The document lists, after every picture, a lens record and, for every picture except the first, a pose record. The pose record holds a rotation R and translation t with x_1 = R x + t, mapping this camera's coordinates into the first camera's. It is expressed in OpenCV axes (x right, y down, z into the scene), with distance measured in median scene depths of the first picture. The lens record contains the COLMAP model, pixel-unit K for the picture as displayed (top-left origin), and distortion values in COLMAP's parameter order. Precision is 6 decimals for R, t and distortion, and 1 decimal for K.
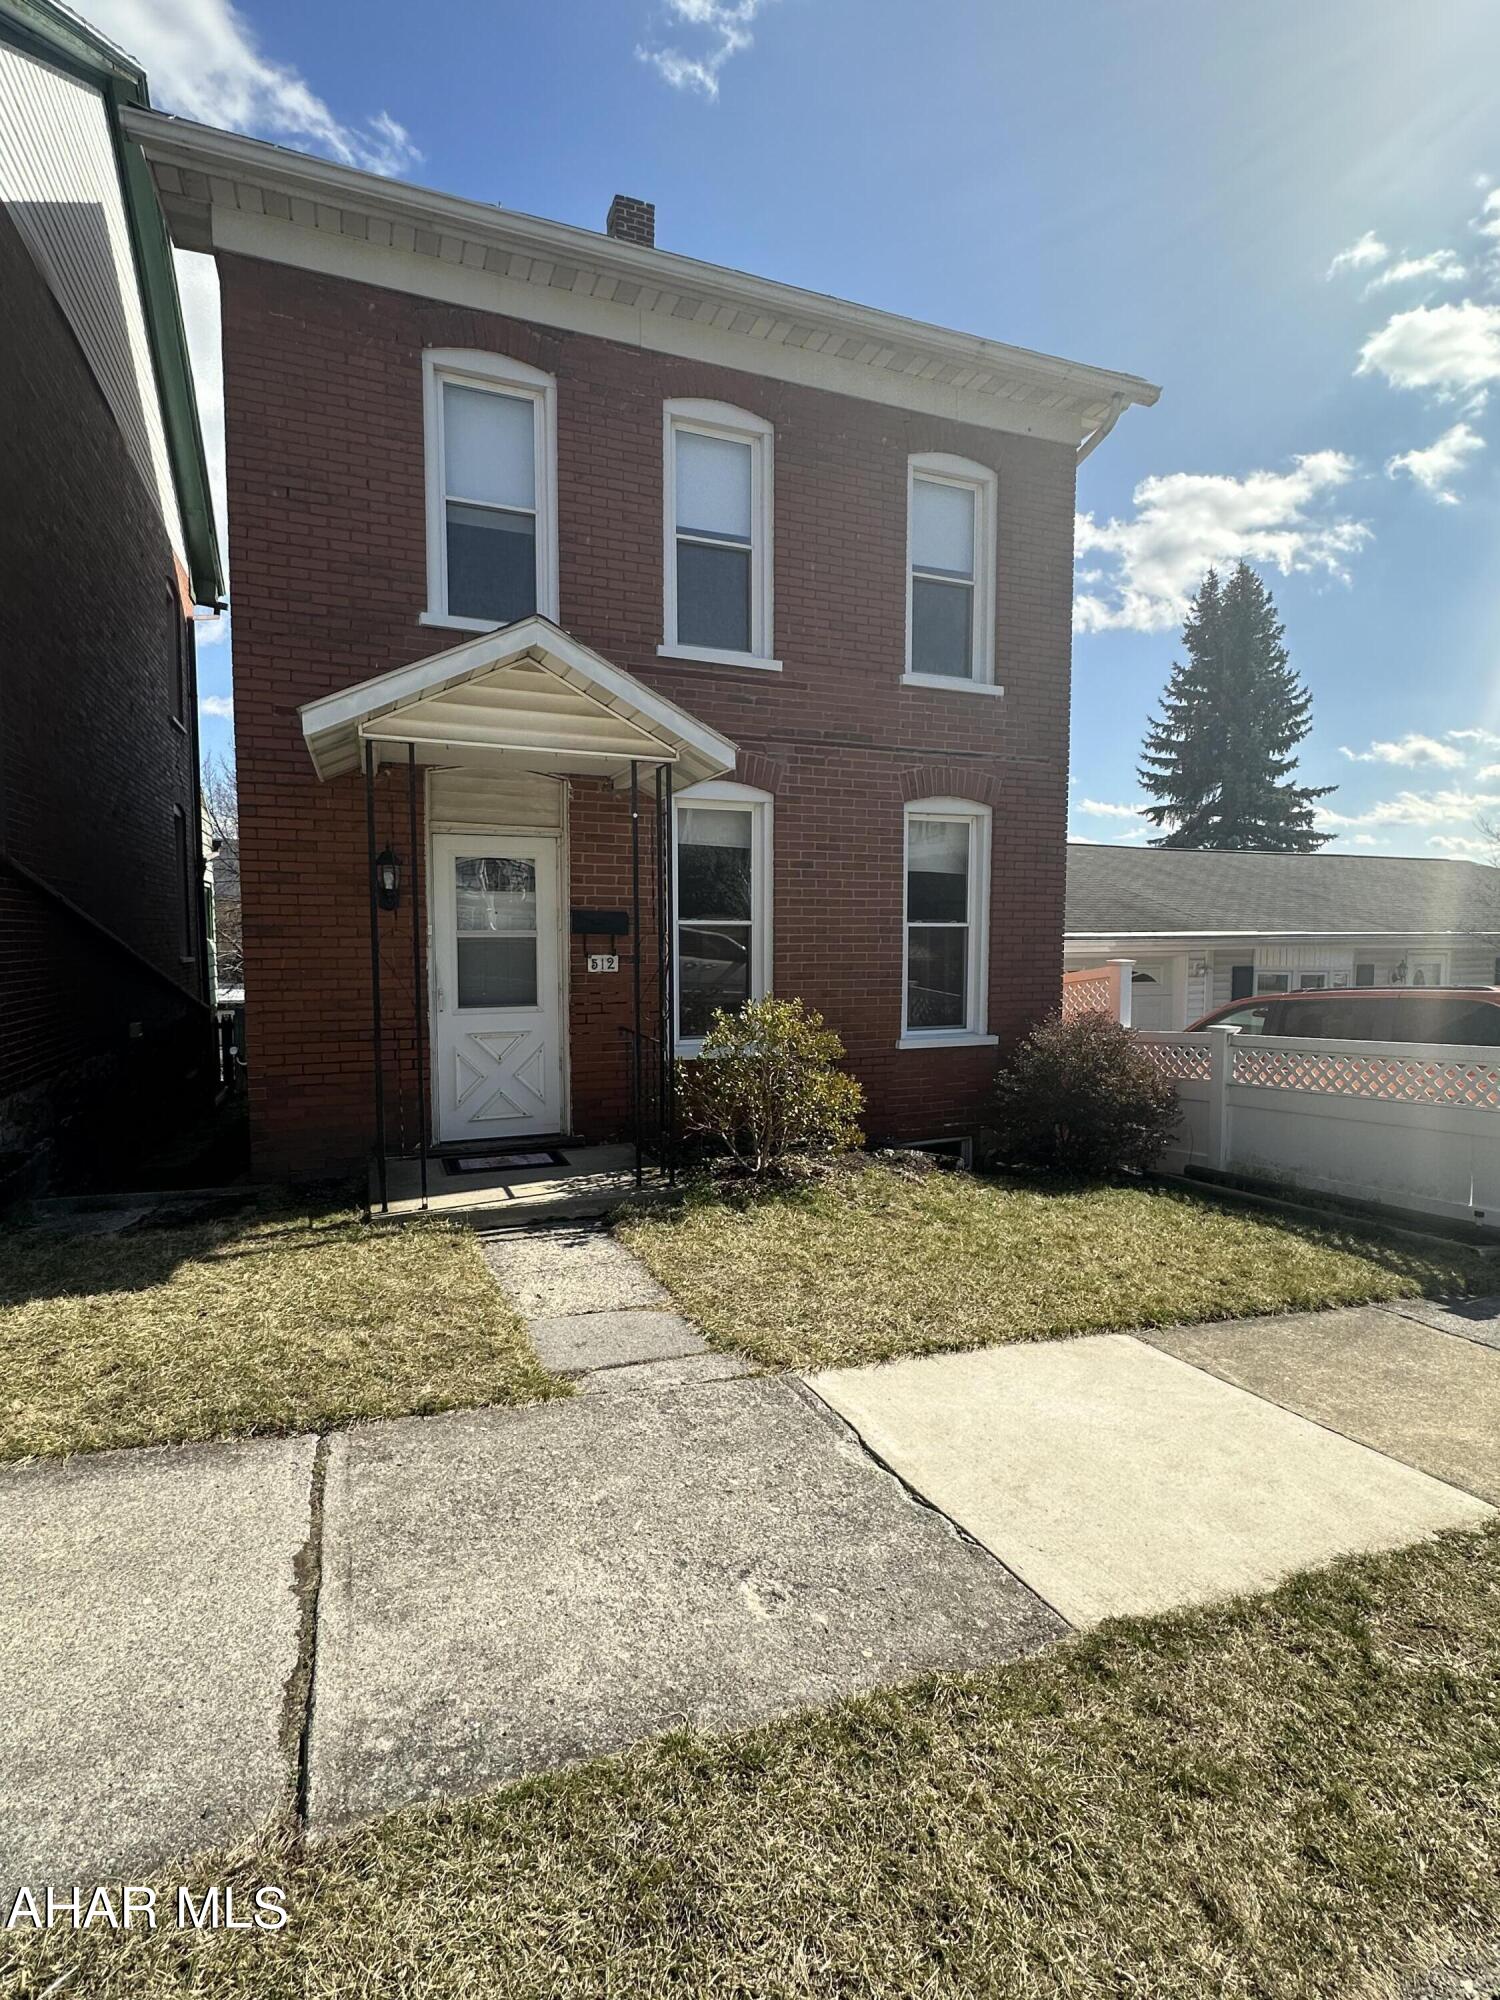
lens RADIAL K [[972.3, 0, 750.7], [0, 972.3, 1006.3], [0, 0, 1]] dist [-0.014661, 0.004750]
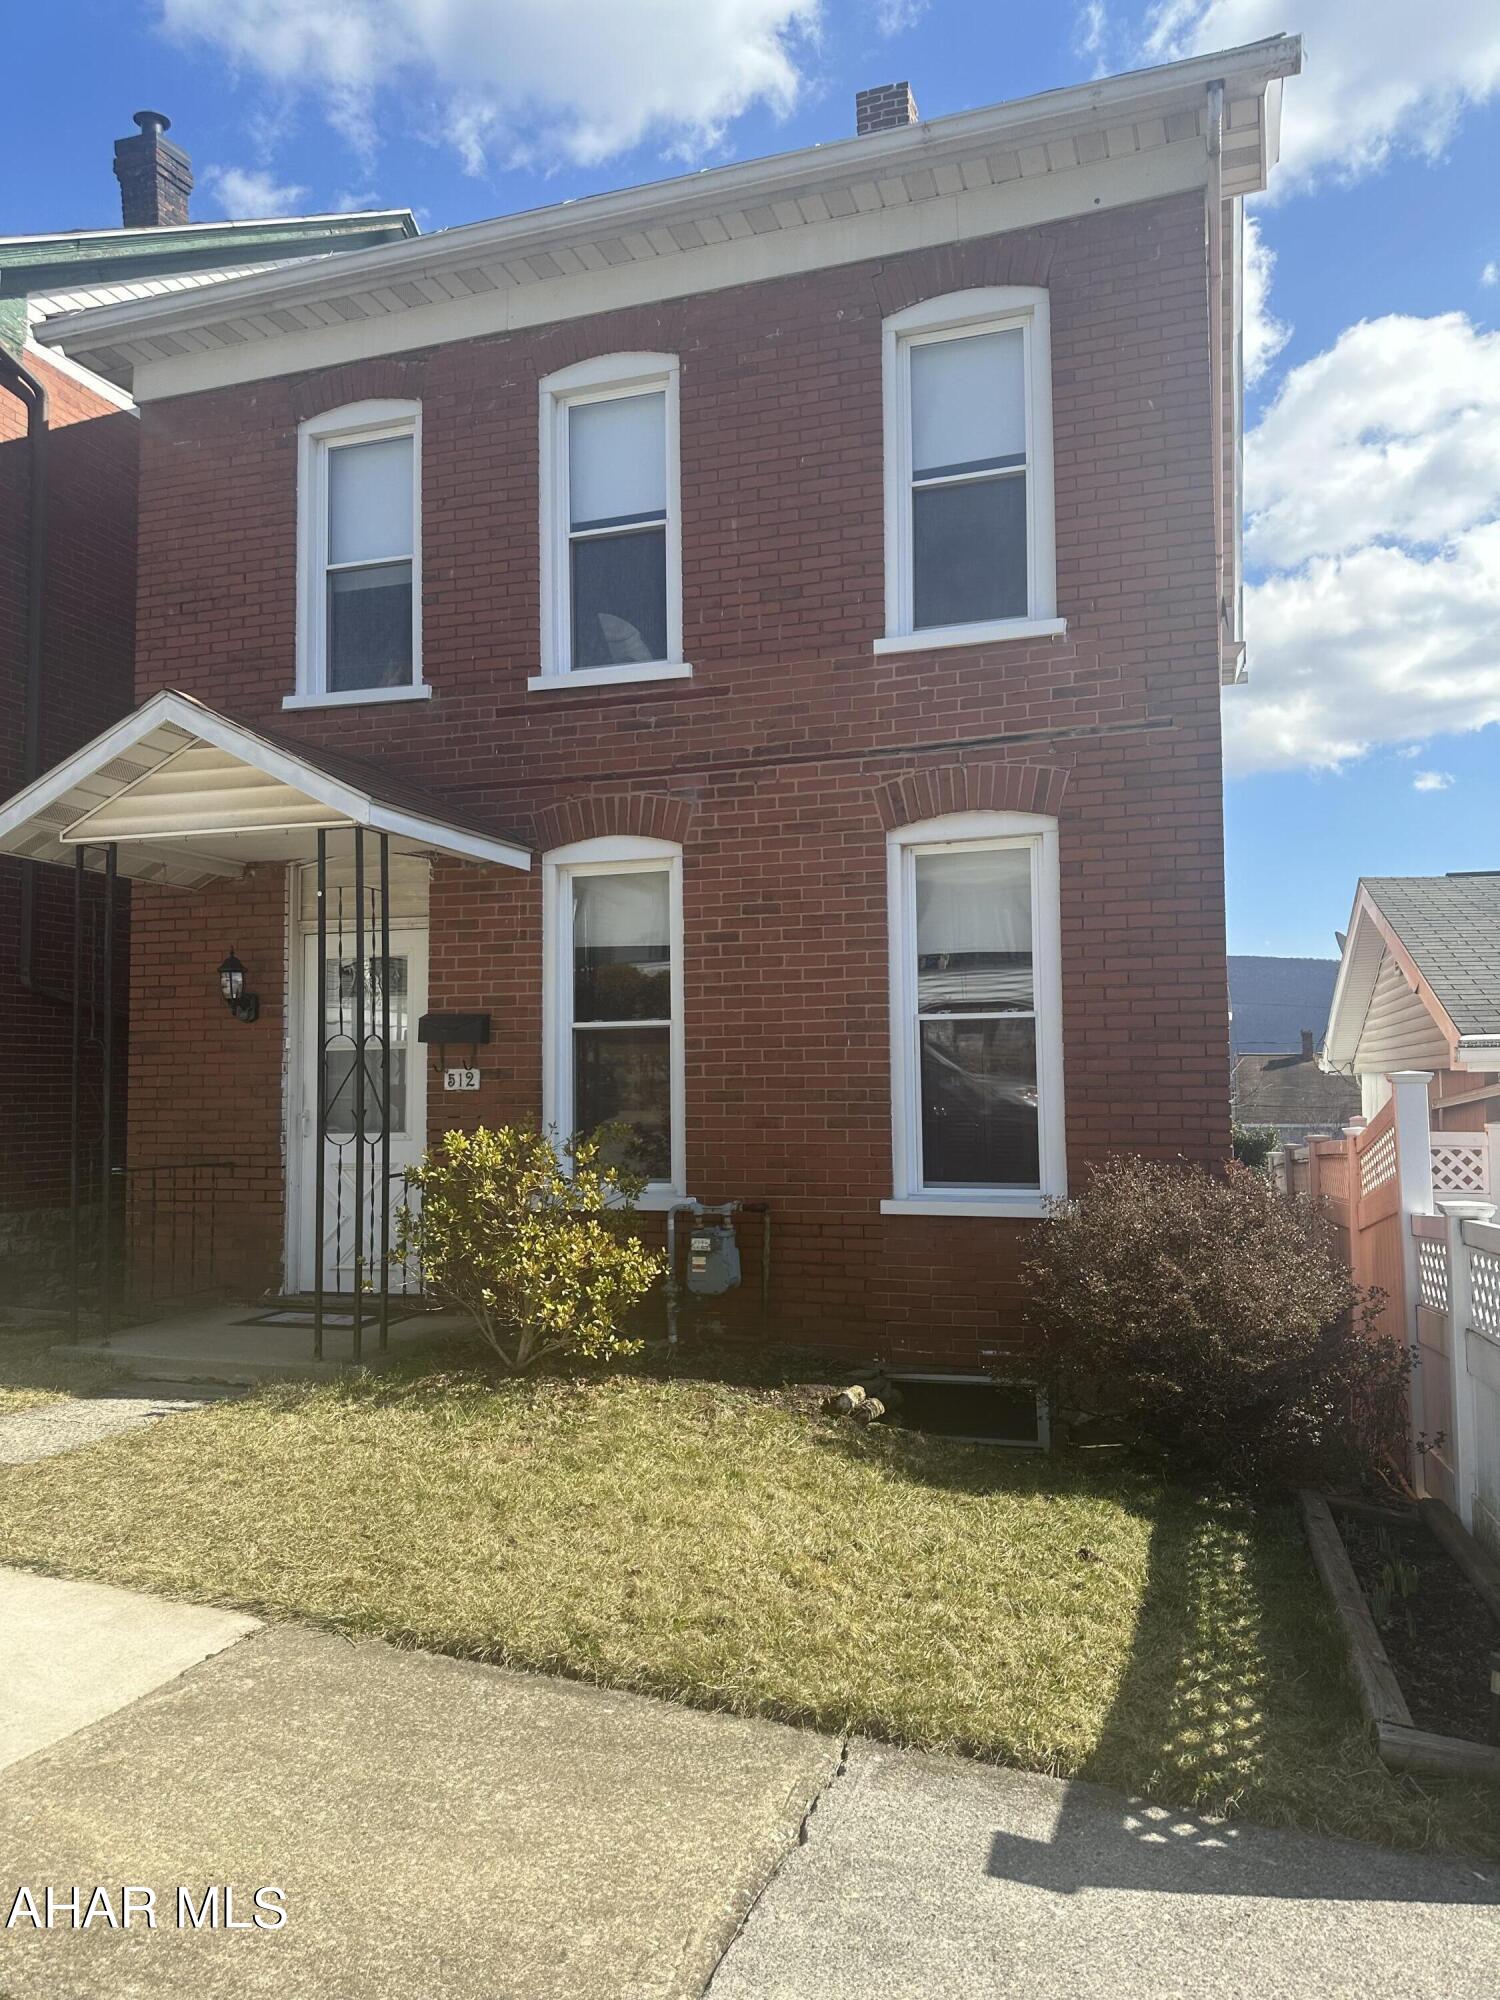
lens RADIAL K [[1422.4, 0, 747.7], [0, 1422.4, 990.6], [0, 0, 1]] dist [0.054131, -0.049679]
pose [[0.761030, -0.049812, -0.646801, 0.732048], [-0.032372, 0.992889, -0.114554, 0.008992], [0.647908, 0.108117, 0.754007, 0.245514]]
